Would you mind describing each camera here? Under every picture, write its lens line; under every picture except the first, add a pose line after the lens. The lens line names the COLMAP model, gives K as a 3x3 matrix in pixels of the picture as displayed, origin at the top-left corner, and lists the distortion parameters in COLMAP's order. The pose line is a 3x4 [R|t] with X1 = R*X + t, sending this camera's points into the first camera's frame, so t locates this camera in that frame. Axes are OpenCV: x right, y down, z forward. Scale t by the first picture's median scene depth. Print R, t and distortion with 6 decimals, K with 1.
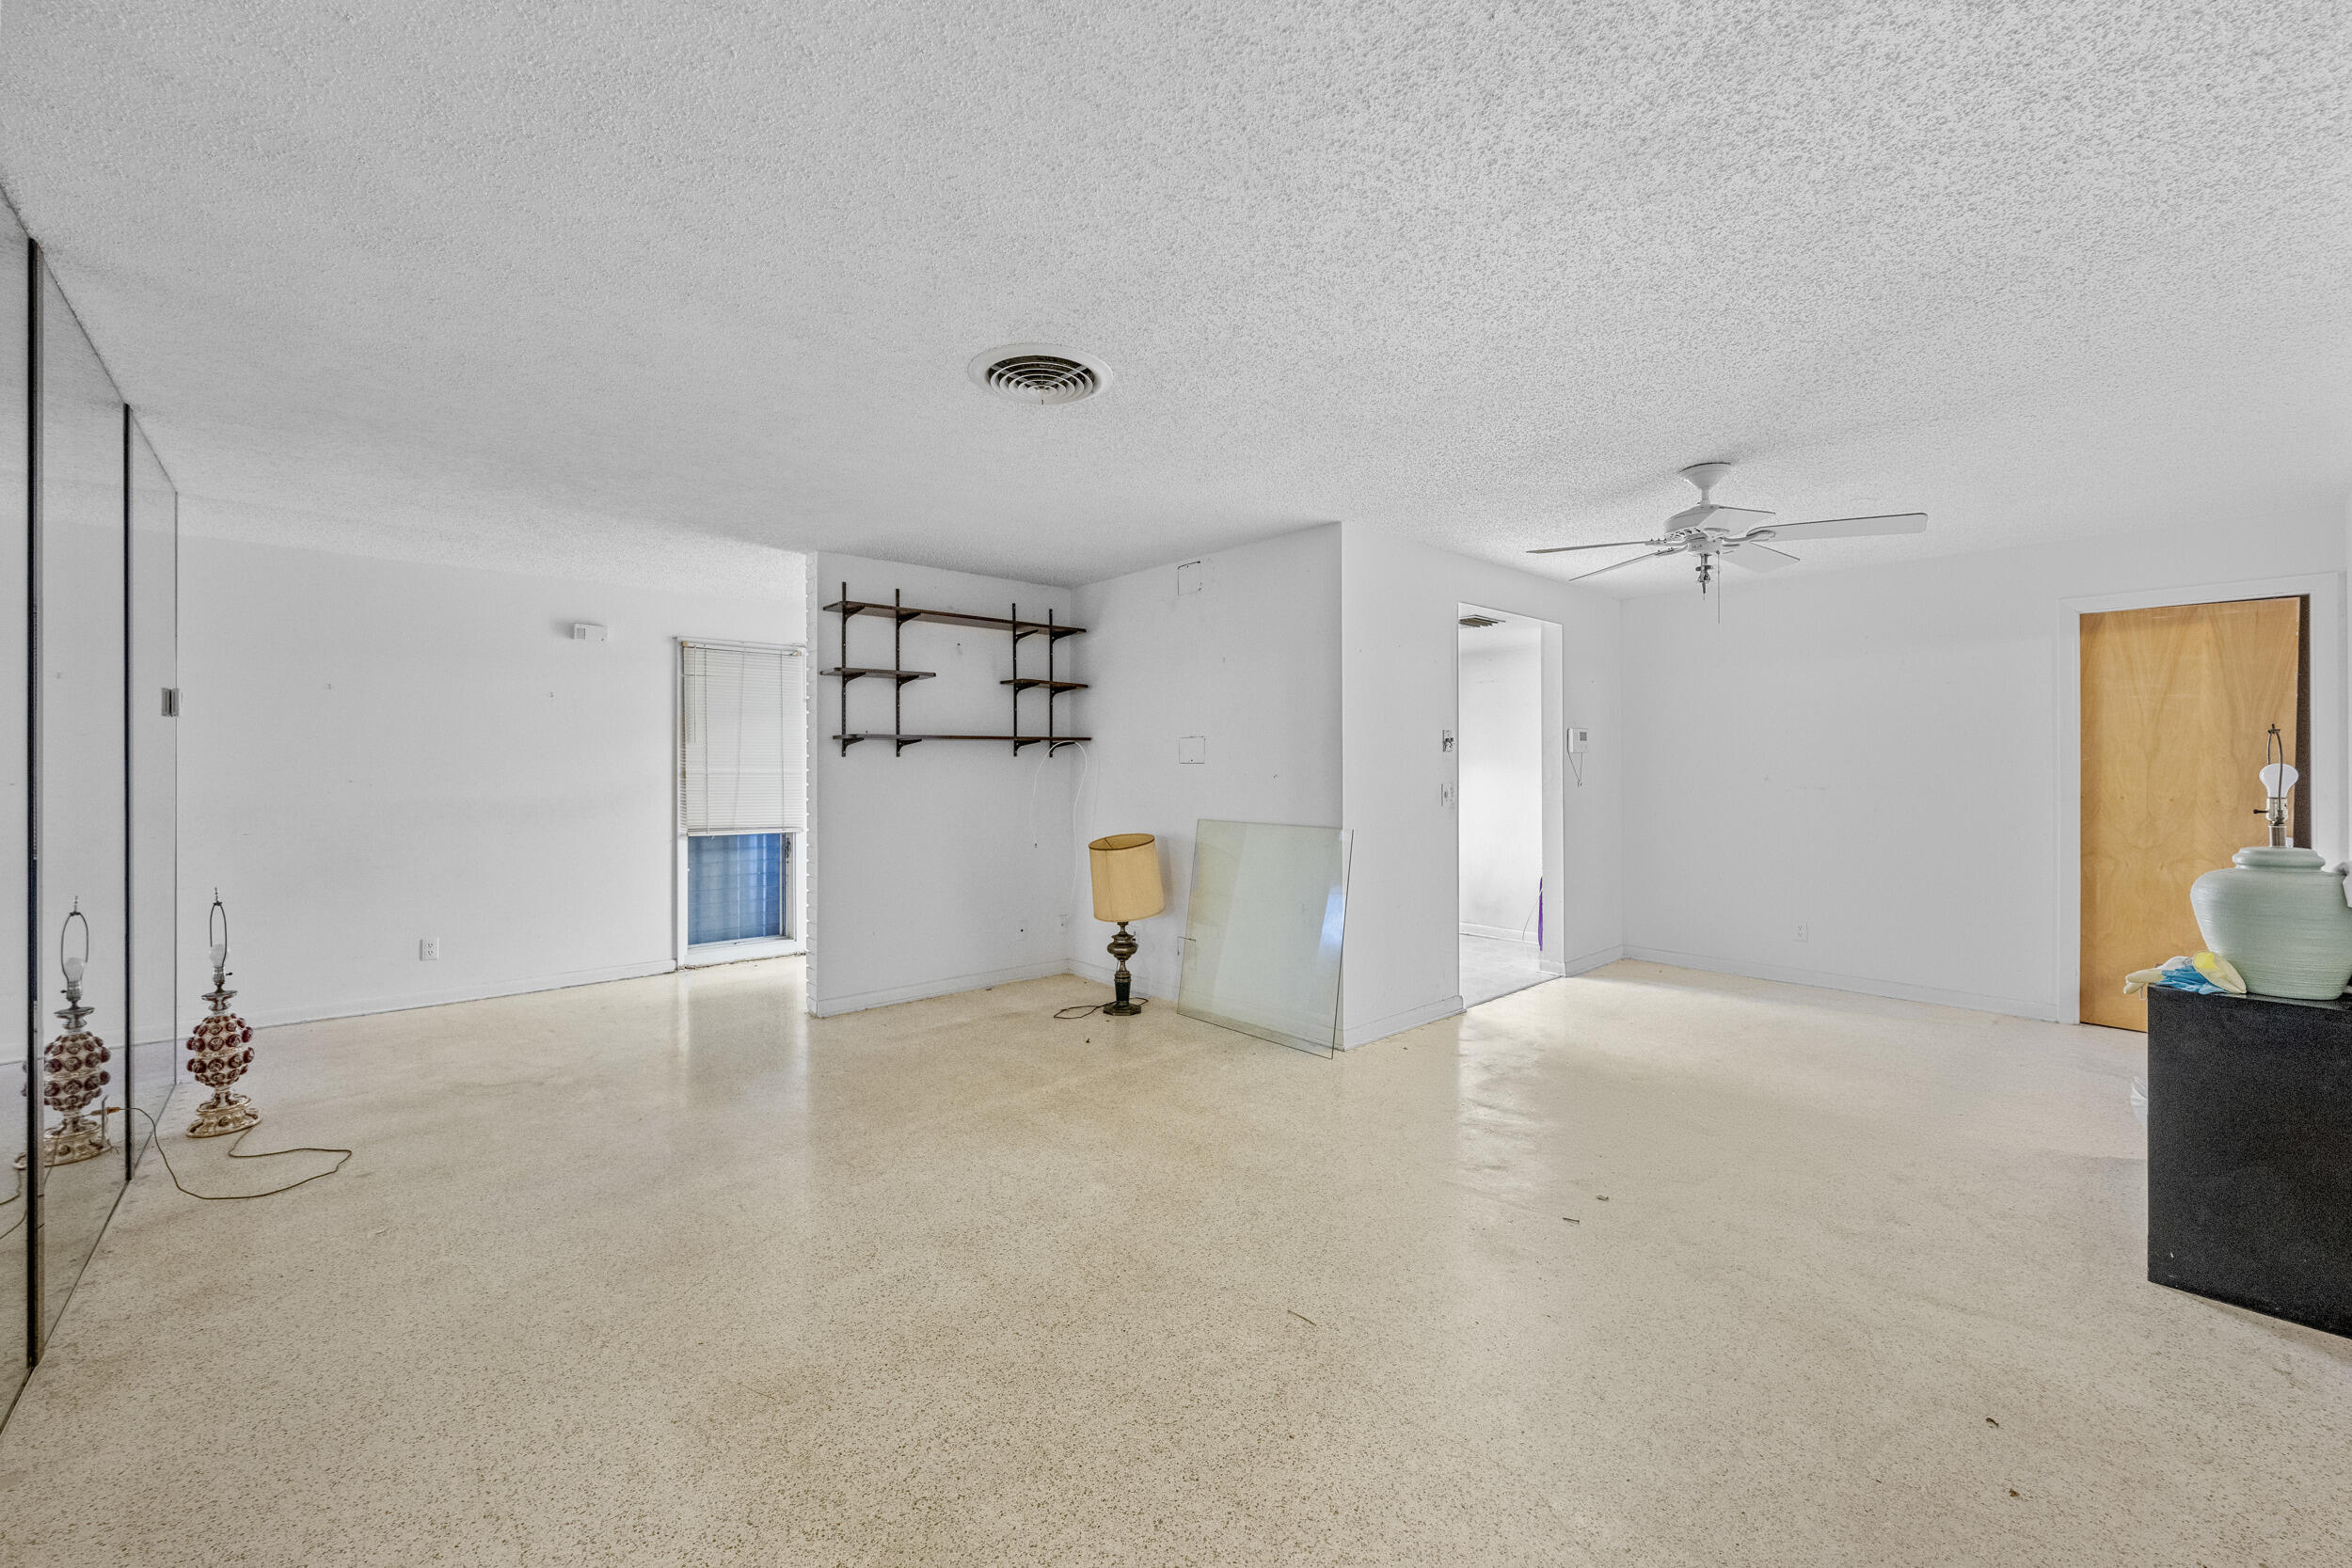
lens RADIAL K [[931.3, 0, 1170.2], [0, 931.3, 767.6], [0, 0, 1]] dist [0.000676, 0.000412]
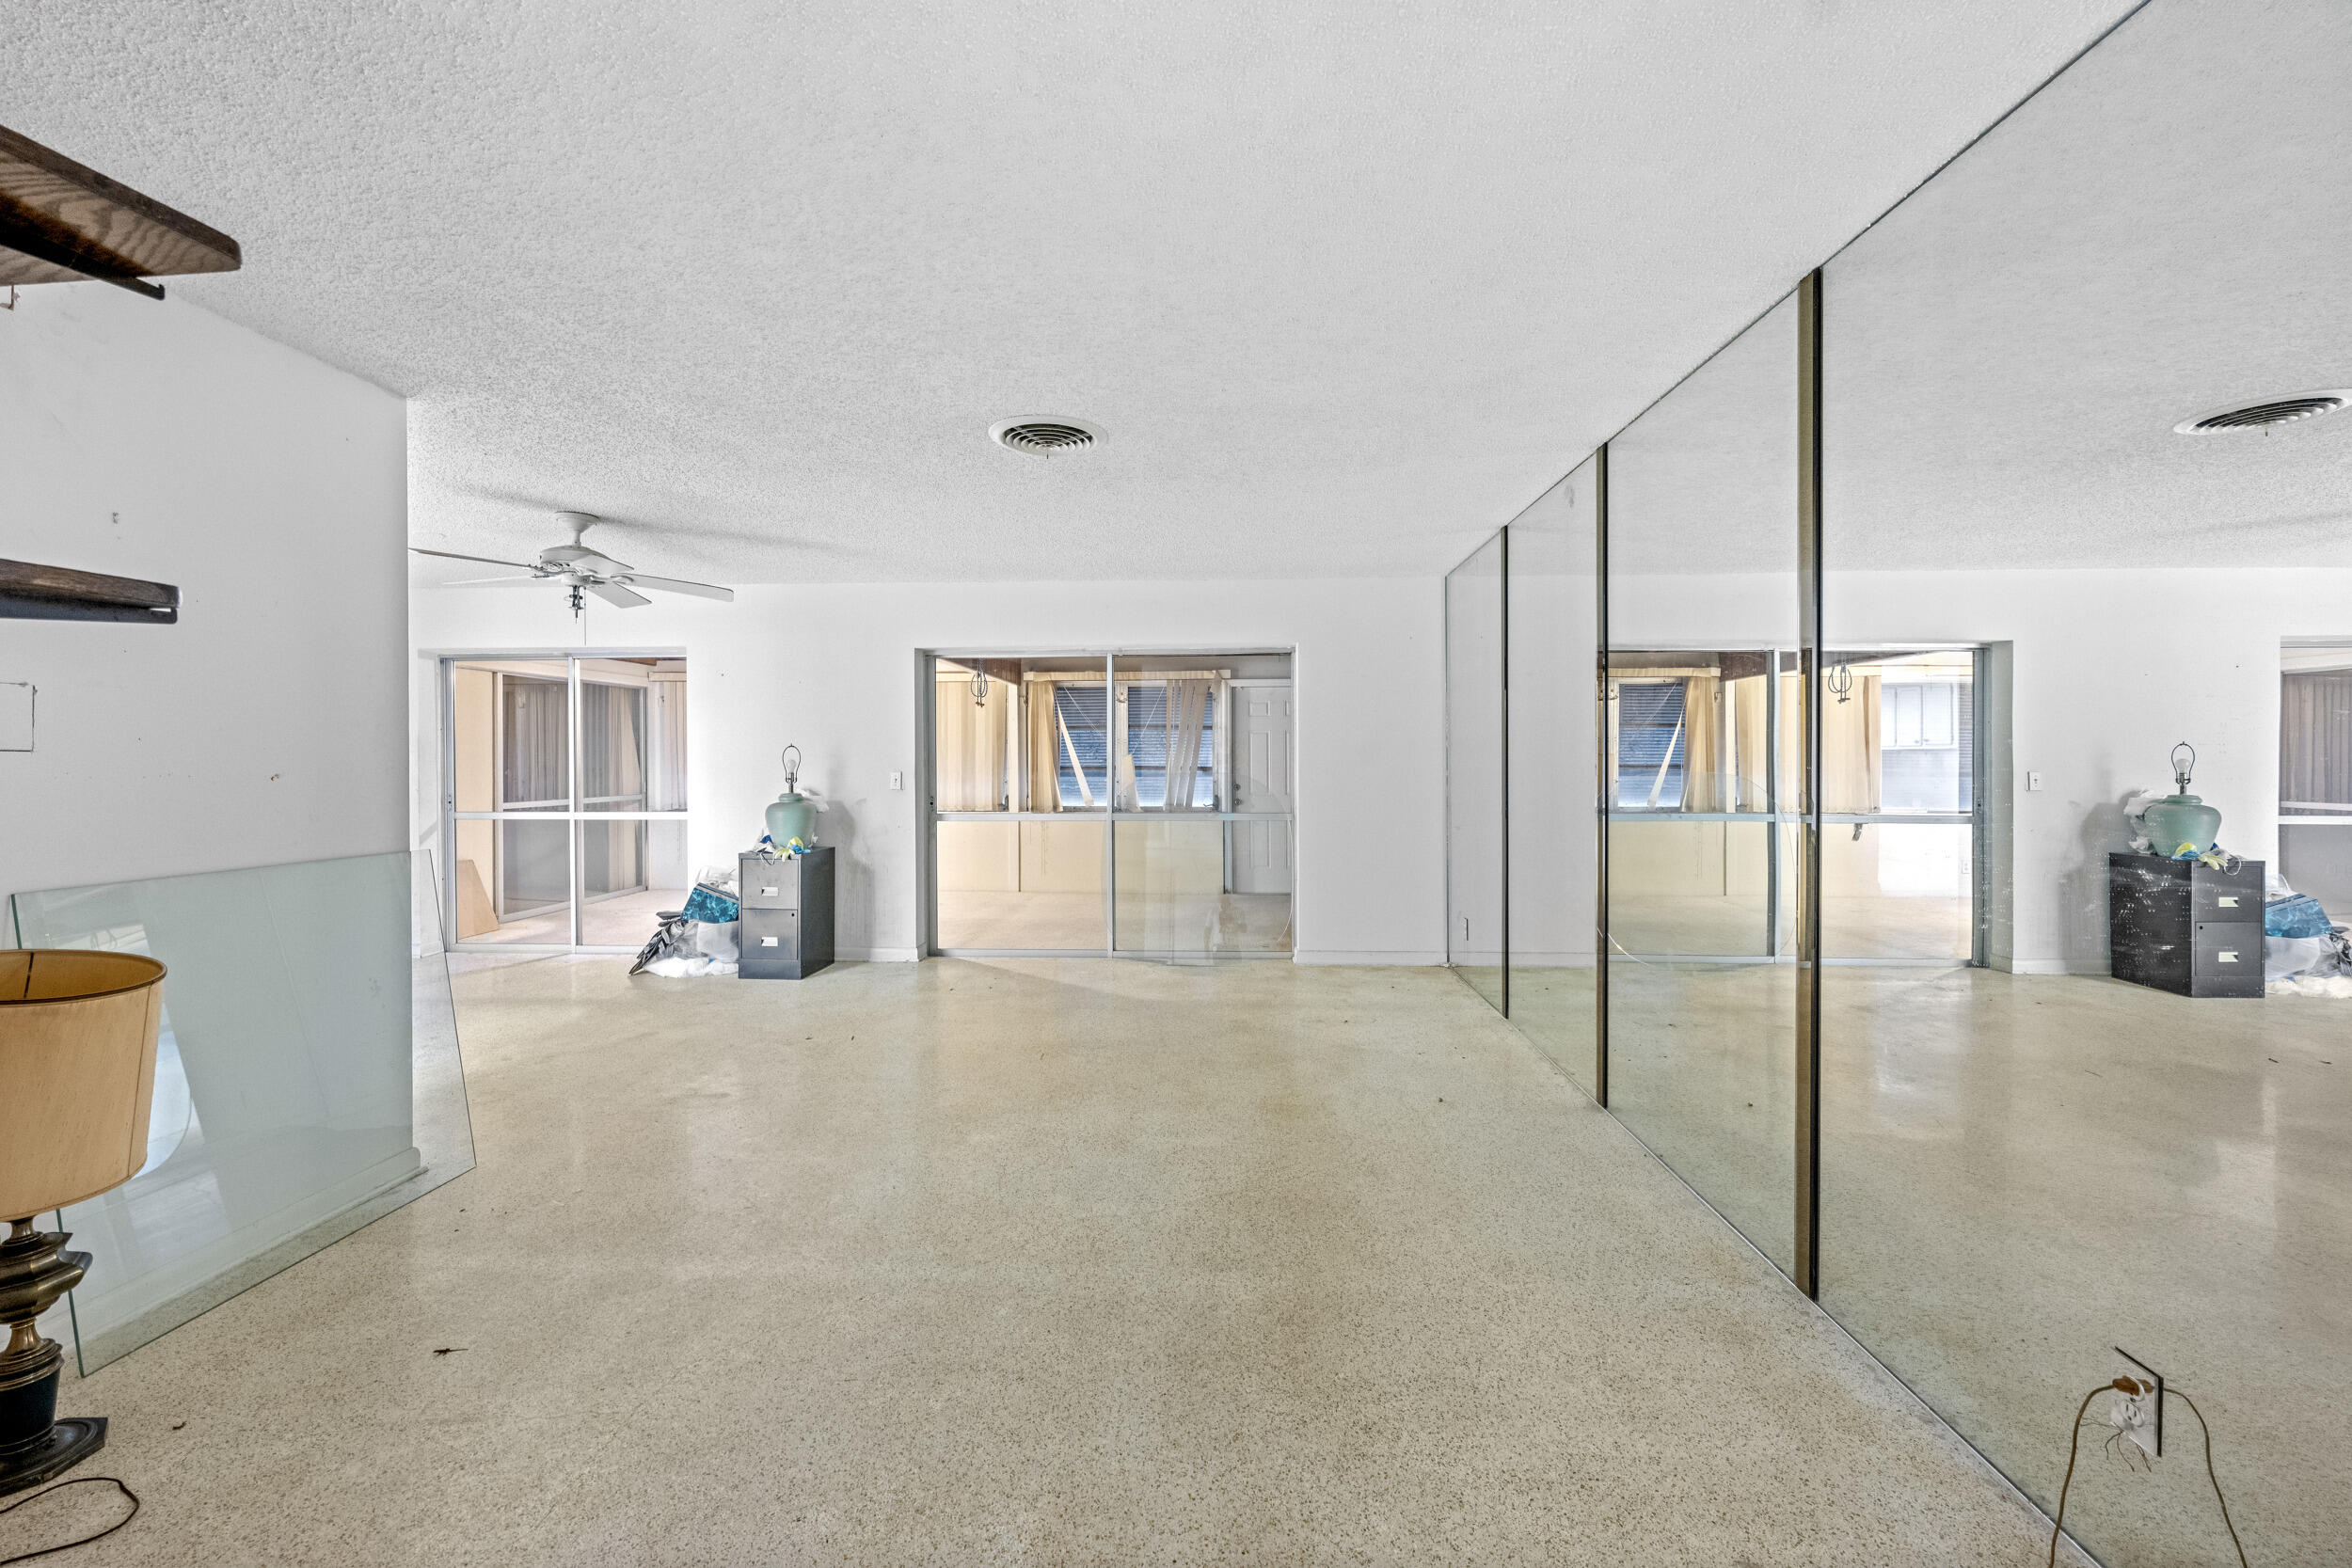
lens RADIAL K [[931.3, 0, 1170.2], [0, 931.3, 767.6], [0, 0, 1]] dist [0.000676, 0.000412]
pose [[-0.706721, -0.002271, 0.707489, -0.884798], [0.003104, 0.999975, 0.006310, 0.002776], [-0.707486, 0.006655, -0.706696, 1.394873]]
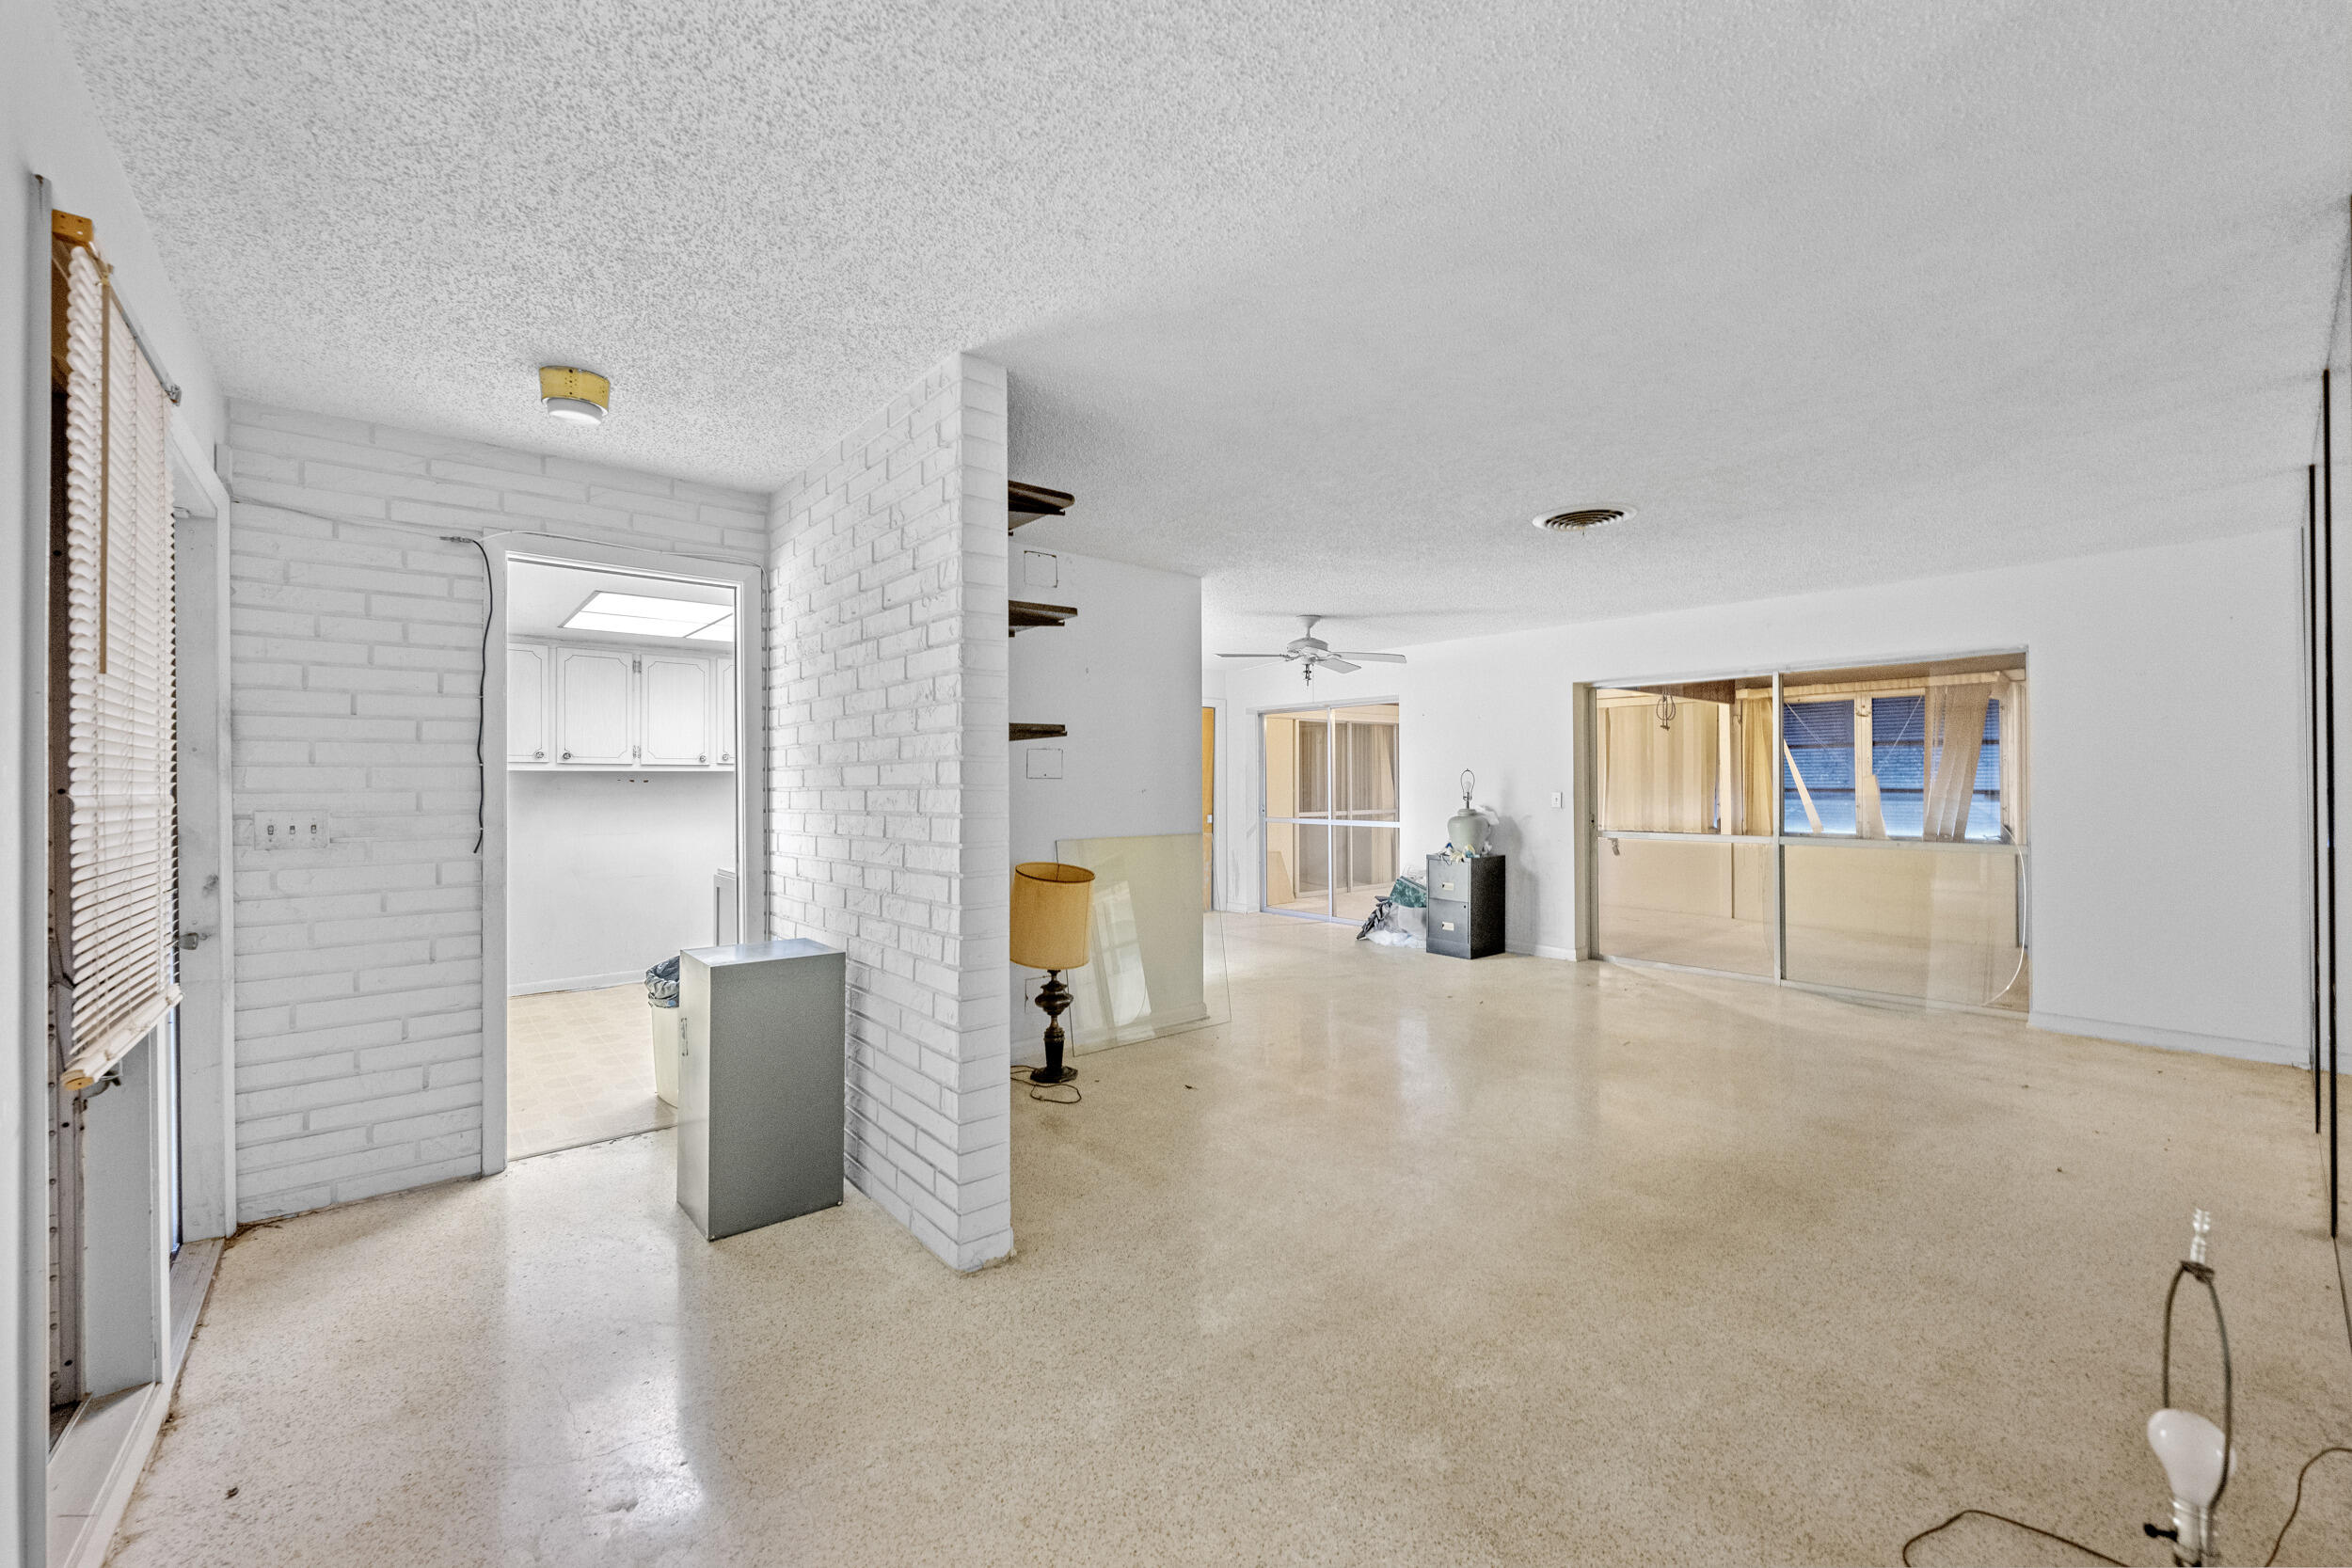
lens RADIAL K [[931.8, 0, 1176.0], [0, 931.8, 784.0], [0, 0, 1]] dist [0.000527, -0.000014]
pose [[0.022289, 0.000480, 0.999751, -1.299973], [0.000209, 1.000000, -0.000484, 0.003398], [-0.999752, 0.000220, 0.022289, 1.292799]]
